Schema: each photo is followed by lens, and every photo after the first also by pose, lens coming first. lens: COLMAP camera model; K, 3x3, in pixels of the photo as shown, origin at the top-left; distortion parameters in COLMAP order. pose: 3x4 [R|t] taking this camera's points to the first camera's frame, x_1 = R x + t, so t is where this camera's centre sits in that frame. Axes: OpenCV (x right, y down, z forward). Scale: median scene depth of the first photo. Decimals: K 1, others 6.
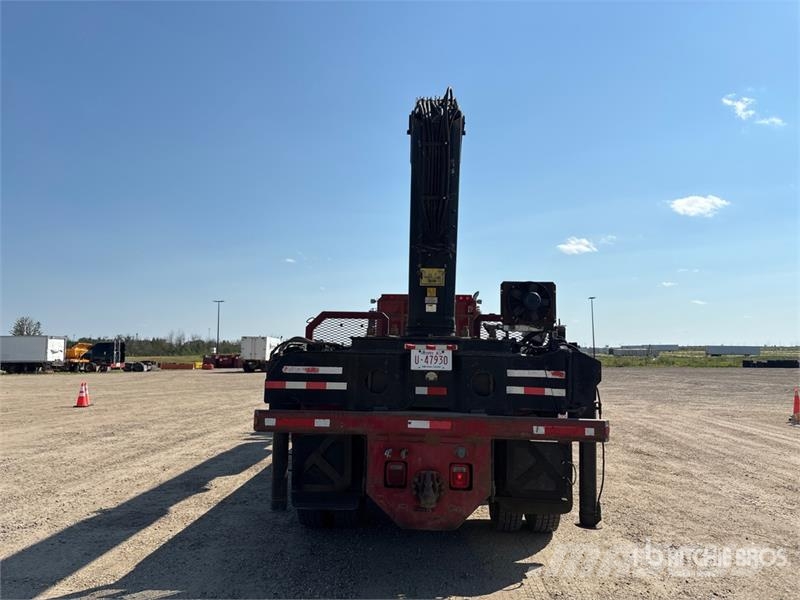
lens RADIAL K [[606.6, 0, 402.3], [0, 606.6, 301.3], [0, 0, 1]] dist [0.041802, -0.040332]
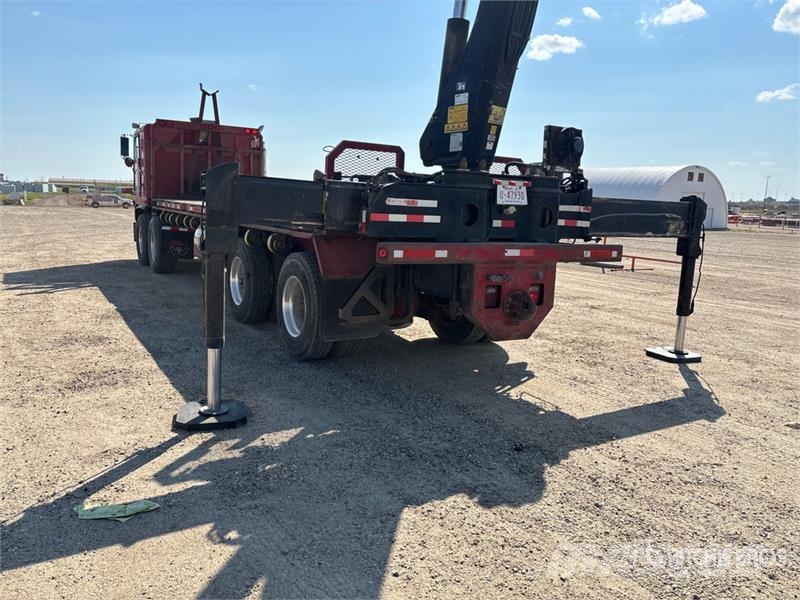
lens RADIAL K [[606.6, 0, 402.9], [0, 606.6, 299.5], [0, 0, 1]] dist [0.041802, -0.040332]
pose [[0.833403, -0.070323, 0.548174, -0.723056], [-0.069807, 0.970533, 0.230635, 0.039434], [-0.548240, -0.230478, 0.803936, 0.178127]]
